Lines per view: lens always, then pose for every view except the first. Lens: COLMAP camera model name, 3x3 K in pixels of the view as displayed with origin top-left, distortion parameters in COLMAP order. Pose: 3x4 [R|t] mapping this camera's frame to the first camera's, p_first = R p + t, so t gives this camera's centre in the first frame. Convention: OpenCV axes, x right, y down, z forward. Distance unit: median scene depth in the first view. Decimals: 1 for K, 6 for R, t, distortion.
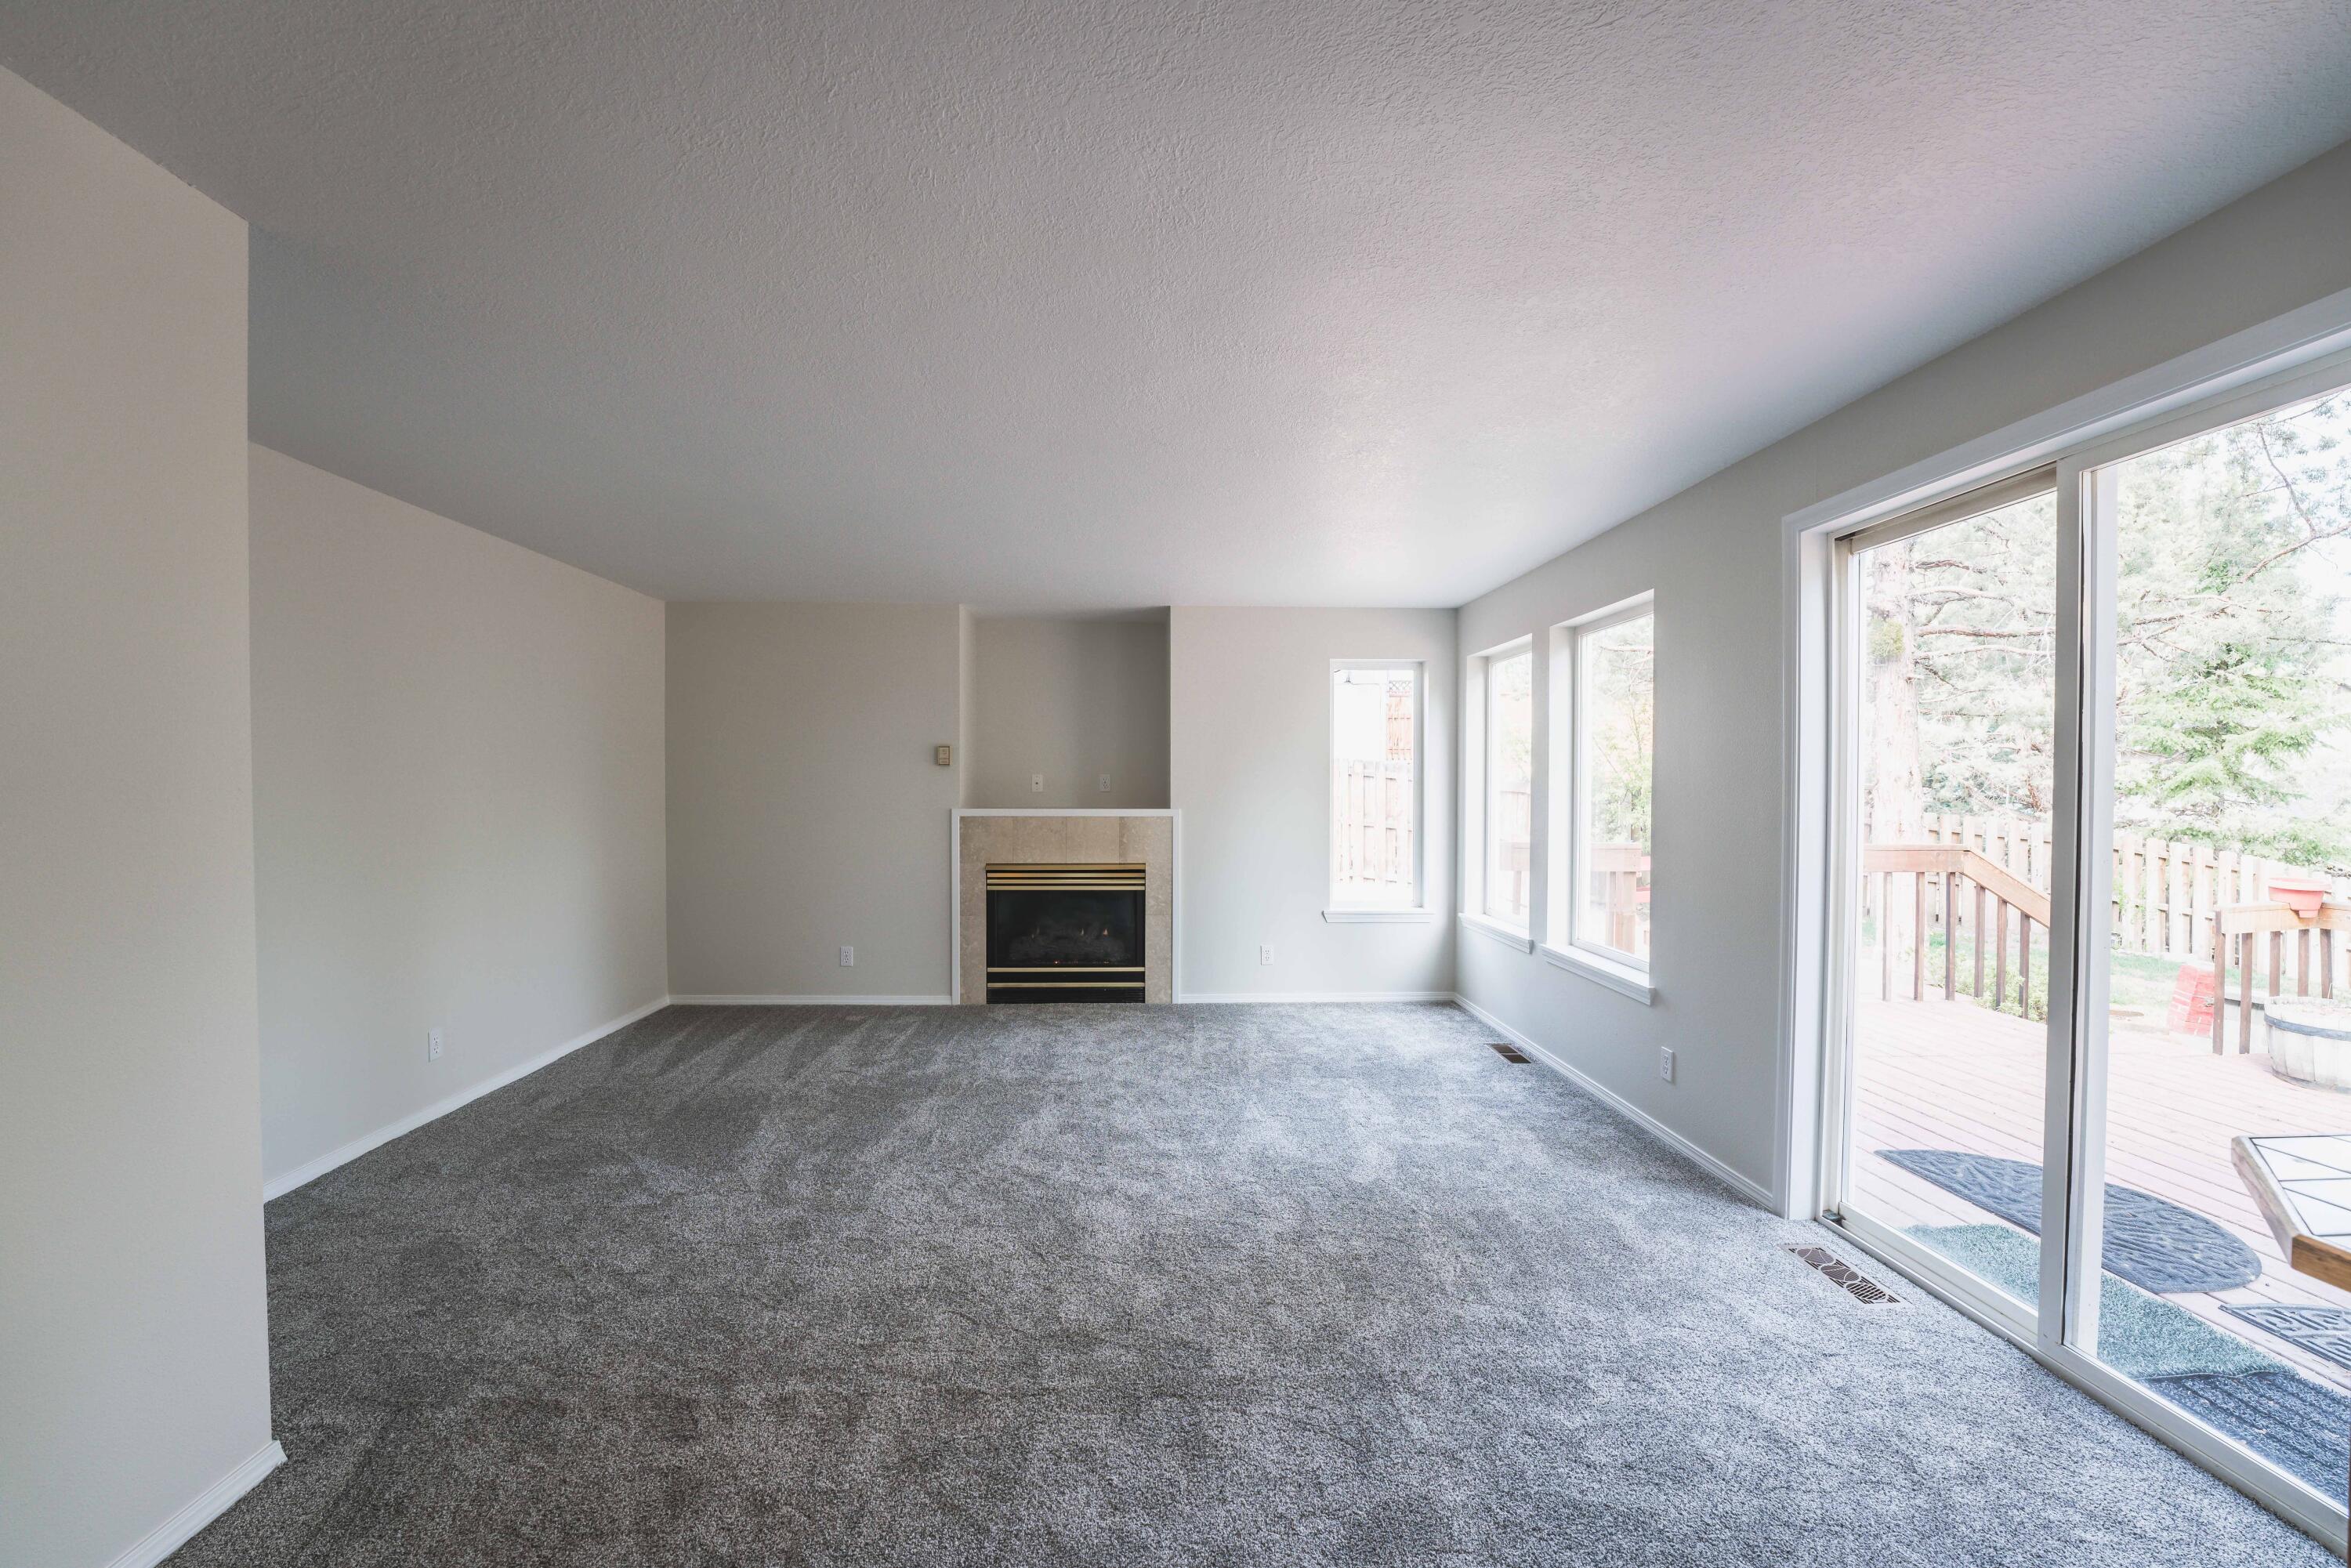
lens RADIAL K [[972.1, 0, 1161.2], [0, 972.1, 796.8], [0, 0, 1]] dist [-0.031663, 0.004829]
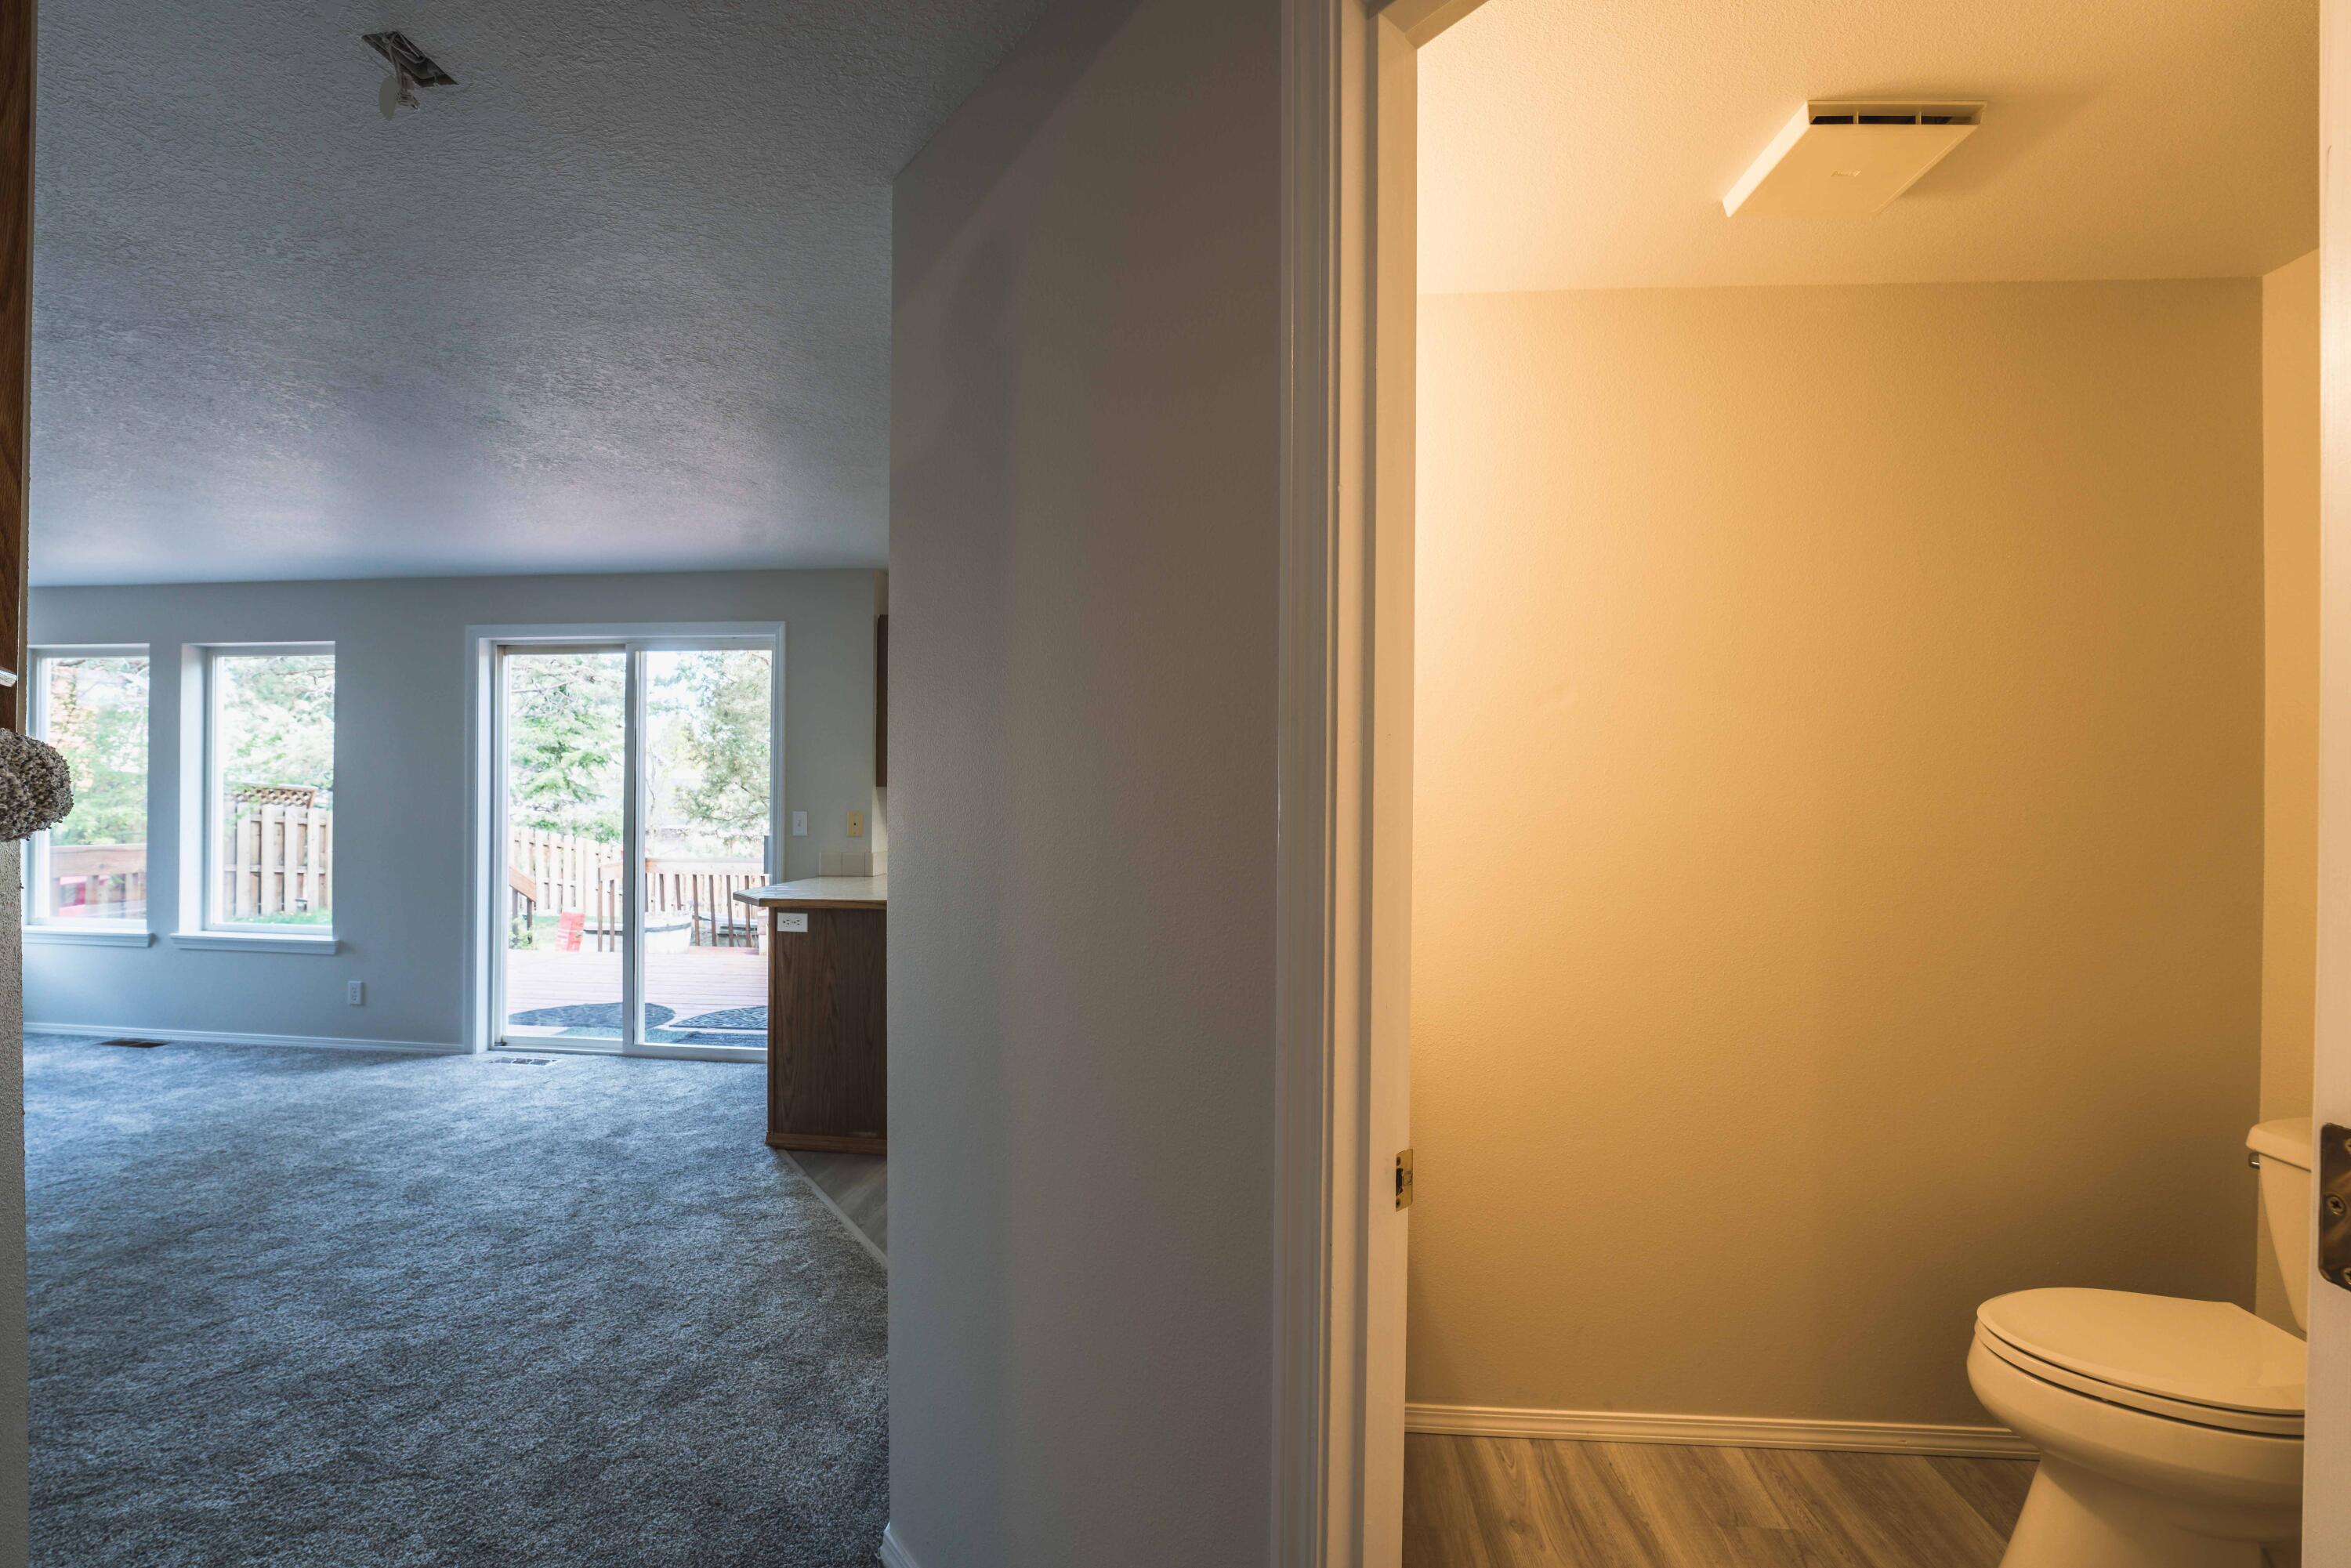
lens RADIAL K [[912.0, 0, 1109.0], [0, 912.0, 790.1], [0, 0, 1]] dist [-0.000344, -0.000048]
pose [[0.172479, 0.005669, 0.984997, -0.364836], [0.002787, 0.999977, -0.006244, -0.000113], [-0.985009, 0.003822, 0.172459, -0.180143]]
